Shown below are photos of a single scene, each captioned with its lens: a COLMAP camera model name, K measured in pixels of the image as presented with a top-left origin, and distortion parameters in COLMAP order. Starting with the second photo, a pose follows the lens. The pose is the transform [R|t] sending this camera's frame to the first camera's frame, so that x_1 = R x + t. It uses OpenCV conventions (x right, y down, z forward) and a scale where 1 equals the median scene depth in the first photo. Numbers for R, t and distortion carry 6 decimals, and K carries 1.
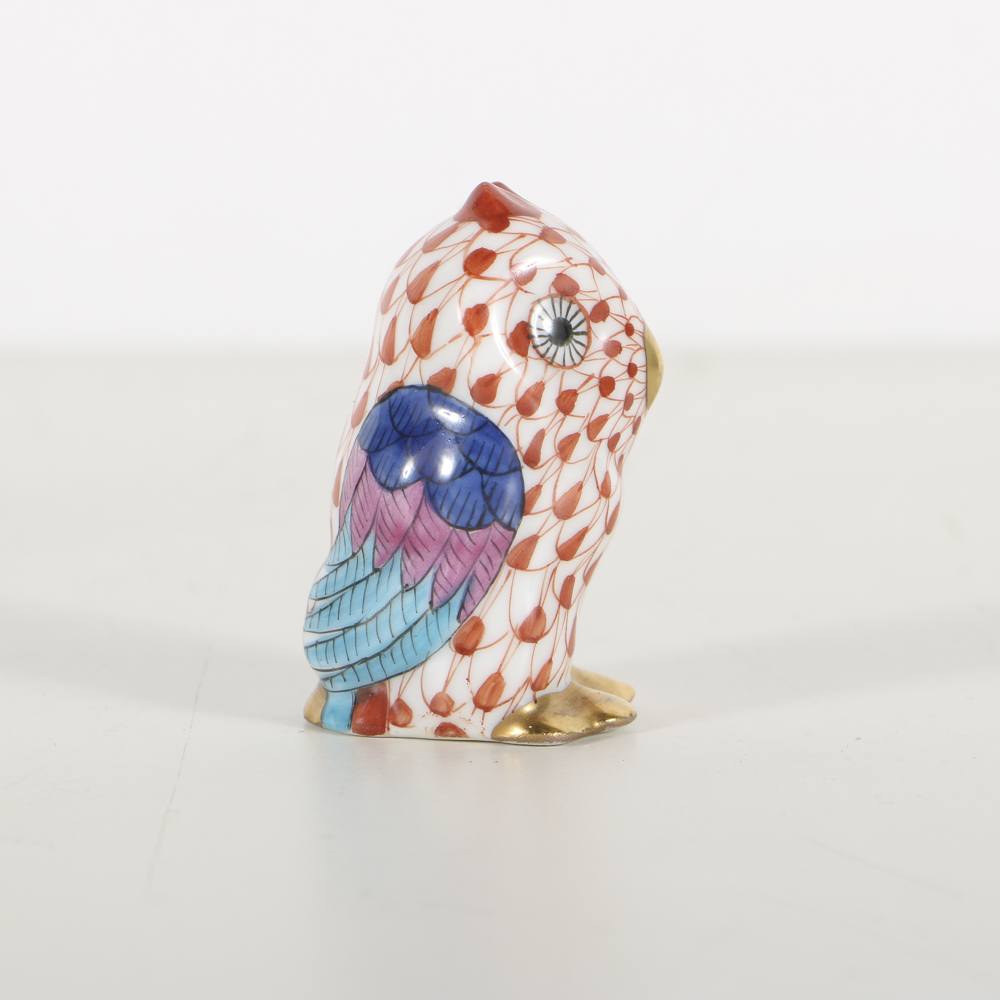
lens RADIAL K [[4731.8, 0, 499.9], [0, 4731.8, 500.0], [0, 0, 1]] dist [0.274757, 0.000000]
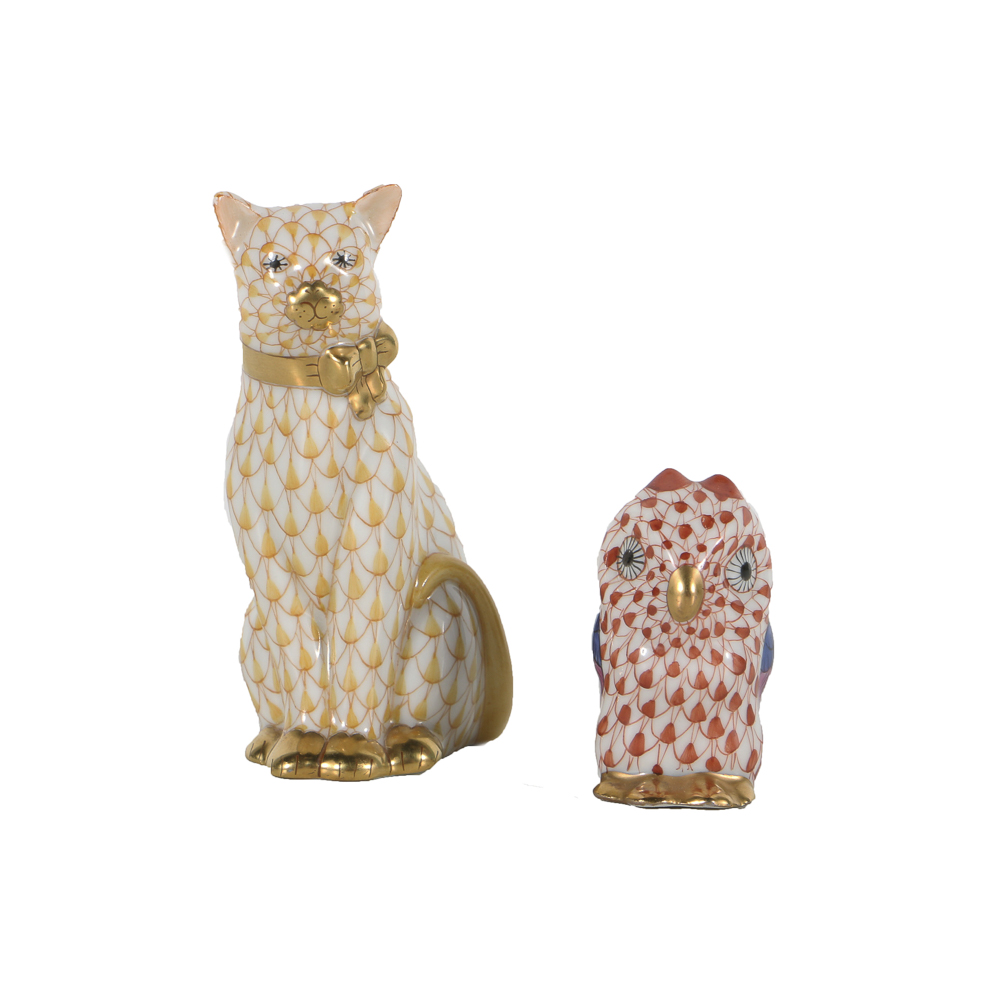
lens RADIAL K [[2828.5, 0, 498.3], [0, 2828.5, 497.8], [0, 0, 1]] dist [0.003741, 0.000000]
pose [[0.029115, 0.133554, -0.990614, 0.992699], [-0.179874, 0.975556, 0.126238, -0.173191], [0.983259, 0.174511, 0.052427, 0.895617]]
